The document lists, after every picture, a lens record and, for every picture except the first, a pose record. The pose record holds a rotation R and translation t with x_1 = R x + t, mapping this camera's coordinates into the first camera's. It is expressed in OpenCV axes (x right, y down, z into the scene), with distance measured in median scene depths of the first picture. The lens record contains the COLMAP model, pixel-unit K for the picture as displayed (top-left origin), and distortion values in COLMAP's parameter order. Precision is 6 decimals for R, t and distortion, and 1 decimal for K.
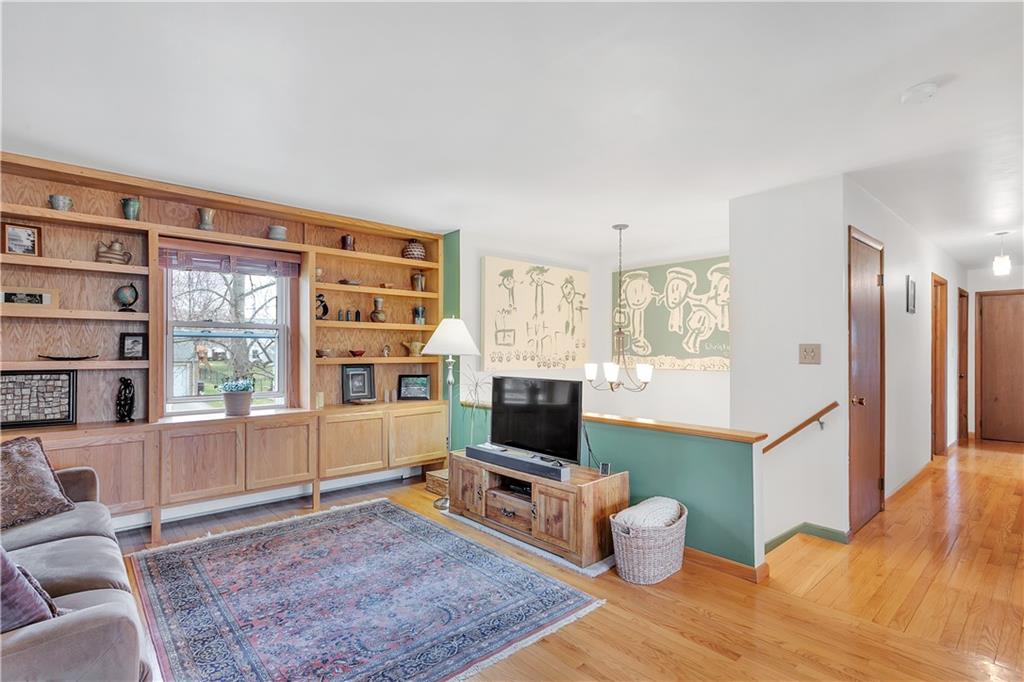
lens RADIAL K [[494.0, 0, 506.9], [0, 494.0, 347.9], [0, 0, 1]] dist [0.005037, 0.002384]
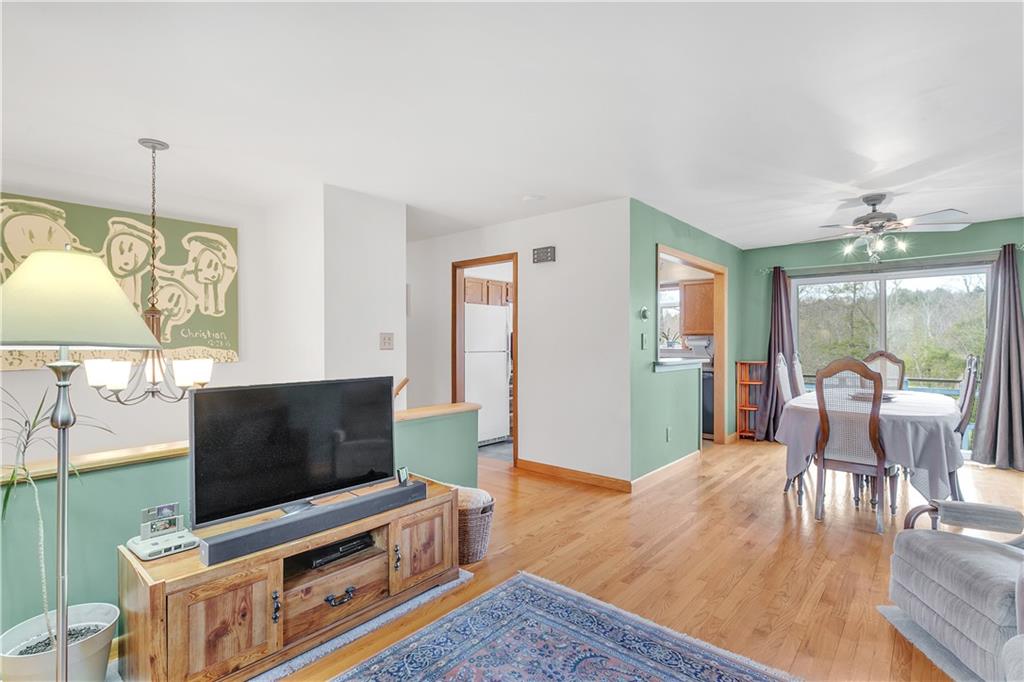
lens RADIAL K [[494.0, 0, 515.9], [0, 494.0, 339.9], [0, 0, 1]] dist [0.005037, 0.002384]
pose [[-0.132201, -0.001799, 0.991221, -0.583889], [-0.003874, 0.999992, 0.001298, 0.005414], [-0.991215, -0.003669, -0.132207, 0.780913]]
